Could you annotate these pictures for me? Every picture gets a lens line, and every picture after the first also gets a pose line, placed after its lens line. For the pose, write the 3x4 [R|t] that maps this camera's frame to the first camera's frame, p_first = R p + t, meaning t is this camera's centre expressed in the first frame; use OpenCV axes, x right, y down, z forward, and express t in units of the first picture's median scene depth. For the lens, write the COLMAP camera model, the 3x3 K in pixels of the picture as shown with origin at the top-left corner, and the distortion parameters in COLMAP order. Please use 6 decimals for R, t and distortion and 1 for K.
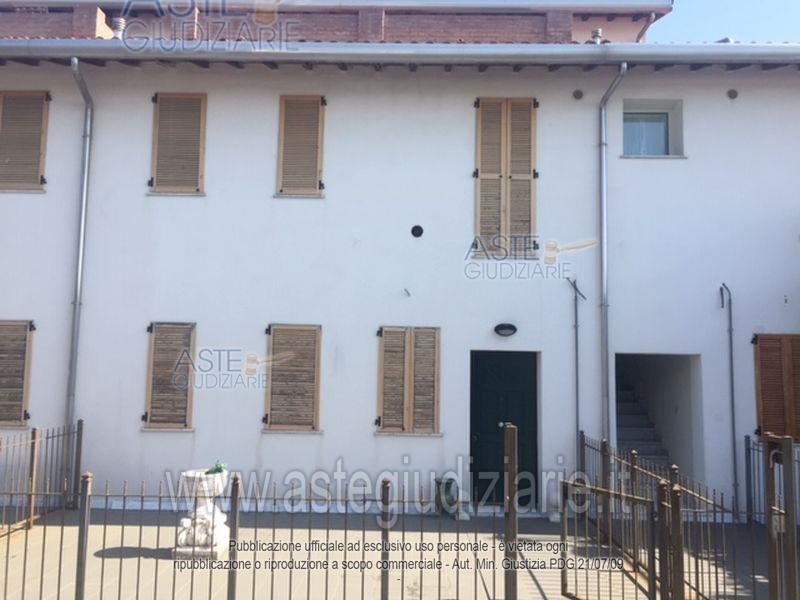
lens RADIAL K [[682.4, 0, 400.0], [0, 682.4, 300.0], [0, 0, 1]] dist [0.078267, -0.102783]
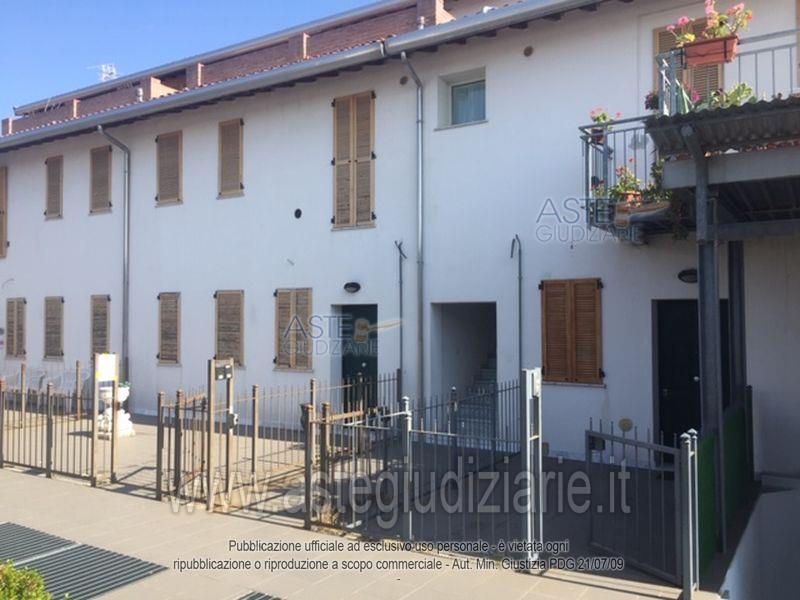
lens RADIAL K [[685.3, 0, 399.2], [0, 685.3, 295.8], [0, 0, 1]] dist [0.049775, -0.000266]
pose [[0.858968, -0.039408, -0.510510, 0.838901], [0.069425, 0.996790, 0.039867, 0.014756], [0.507300, -0.069686, 0.858947, -0.019375]]
